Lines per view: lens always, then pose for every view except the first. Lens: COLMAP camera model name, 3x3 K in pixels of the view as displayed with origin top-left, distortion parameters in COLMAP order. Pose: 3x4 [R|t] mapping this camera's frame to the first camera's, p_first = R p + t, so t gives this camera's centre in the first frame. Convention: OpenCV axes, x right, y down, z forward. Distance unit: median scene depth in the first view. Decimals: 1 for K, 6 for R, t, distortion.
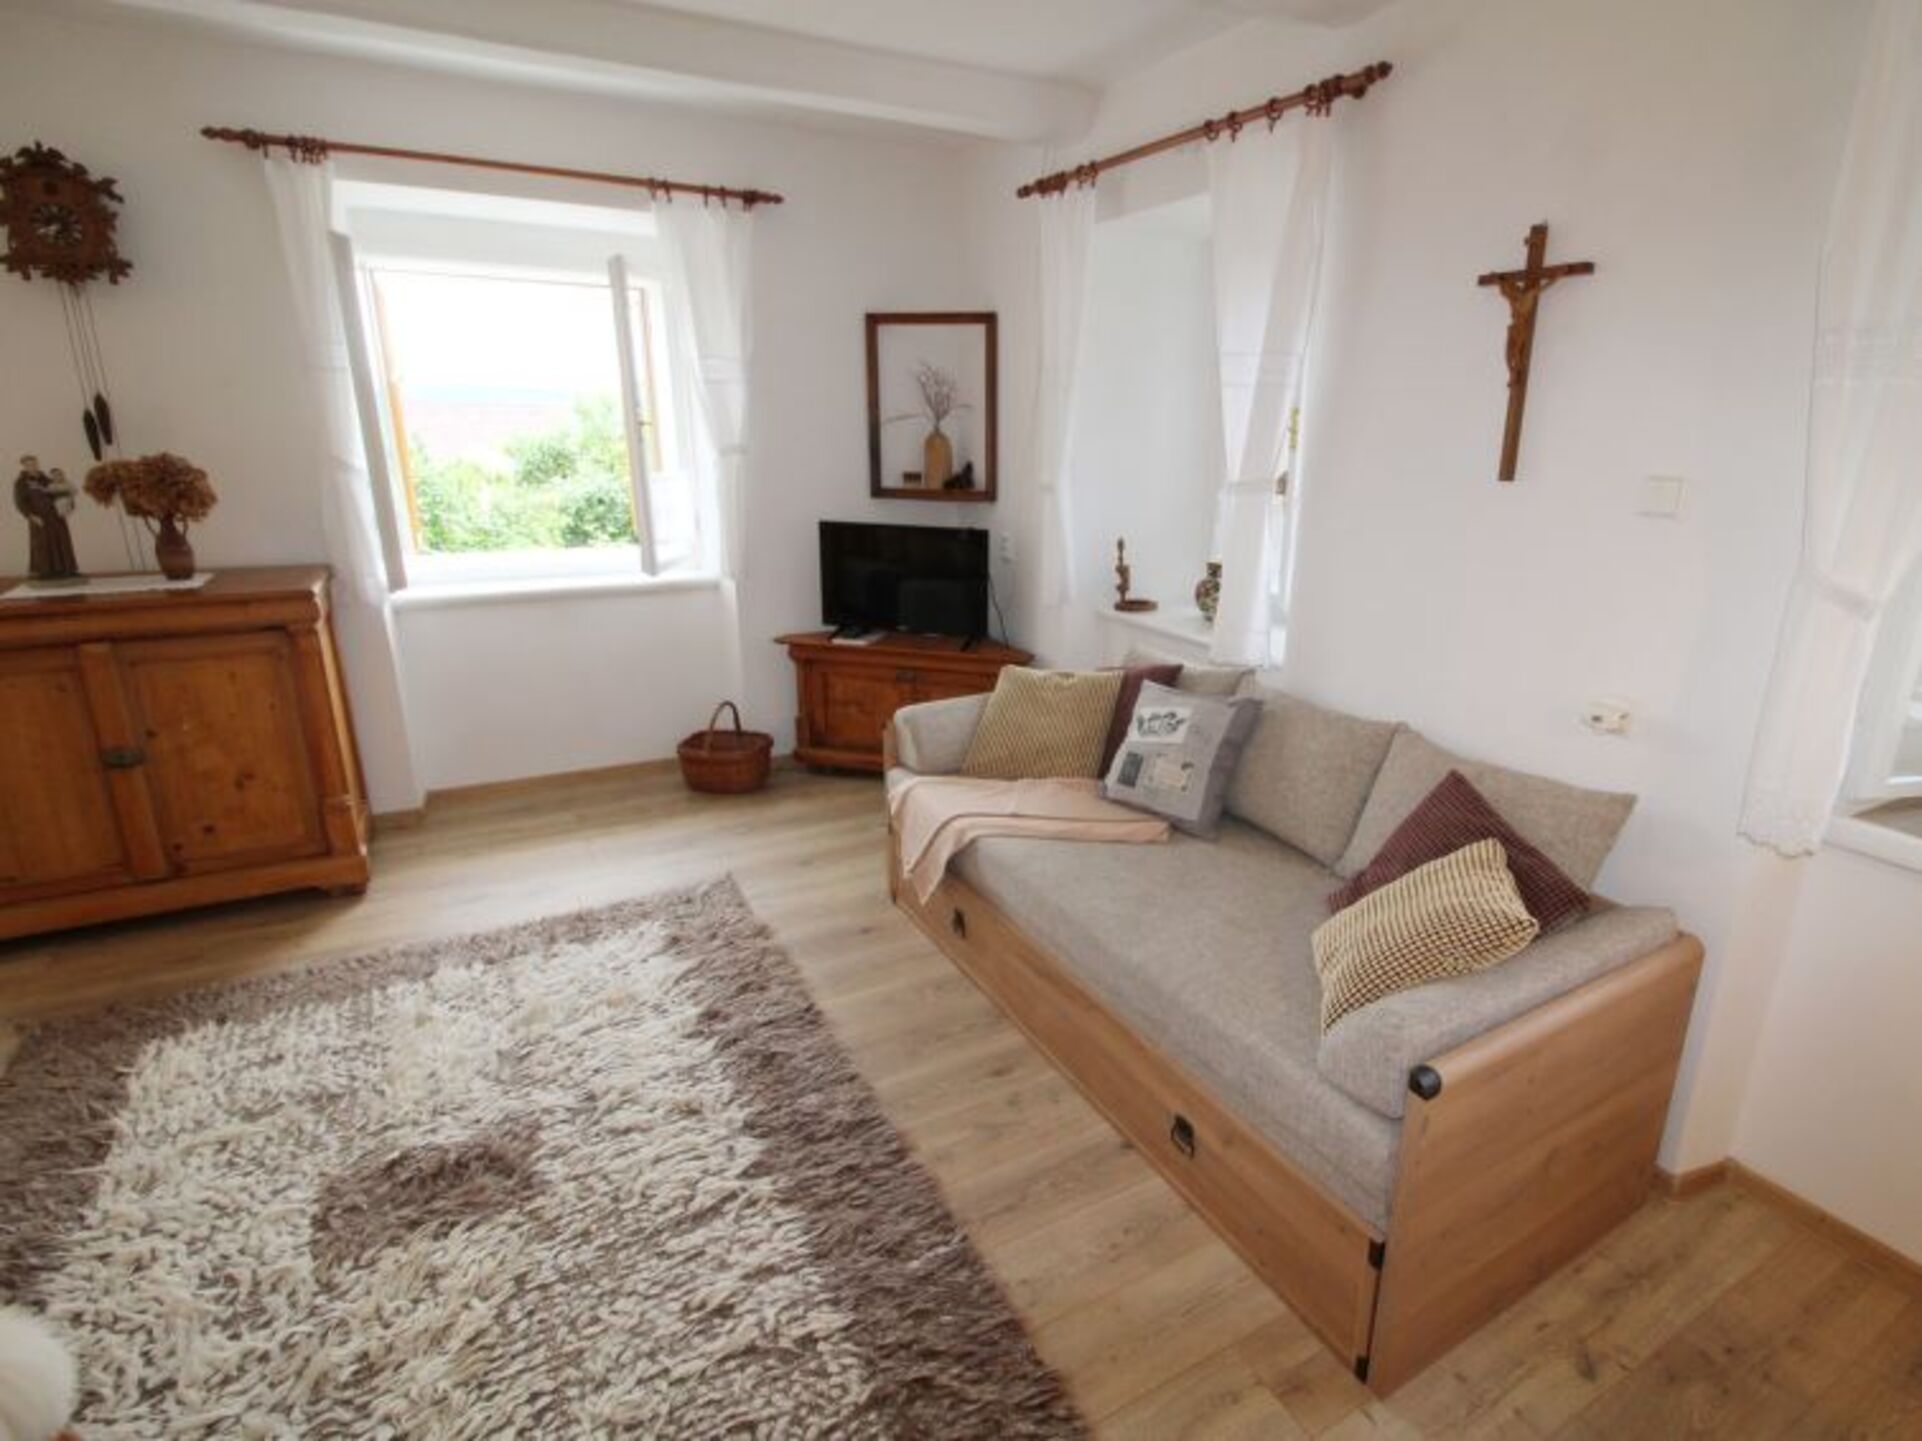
lens RADIAL K [[996.8, 0, 999.9], [0, 996.8, 732.1], [0, 0, 1]] dist [0.004420, -0.015313]
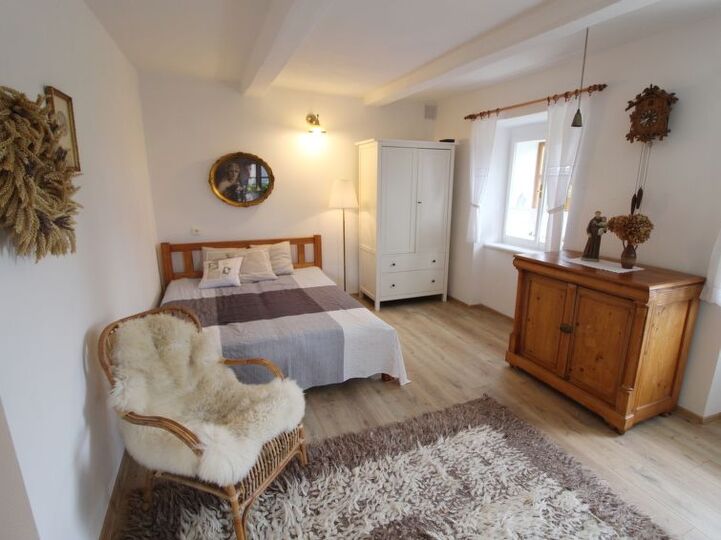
lens RADIAL K [[373.9, 0, 375.1], [0, 373.9, 274.4], [0, 0, 1]] dist [0.004420, -0.015313]
pose [[-0.066203, 0.219757, -0.973306, 0.047584], [-0.306806, 0.923706, 0.229427, -0.170042], [0.949467, 0.313805, 0.006271, 0.481659]]
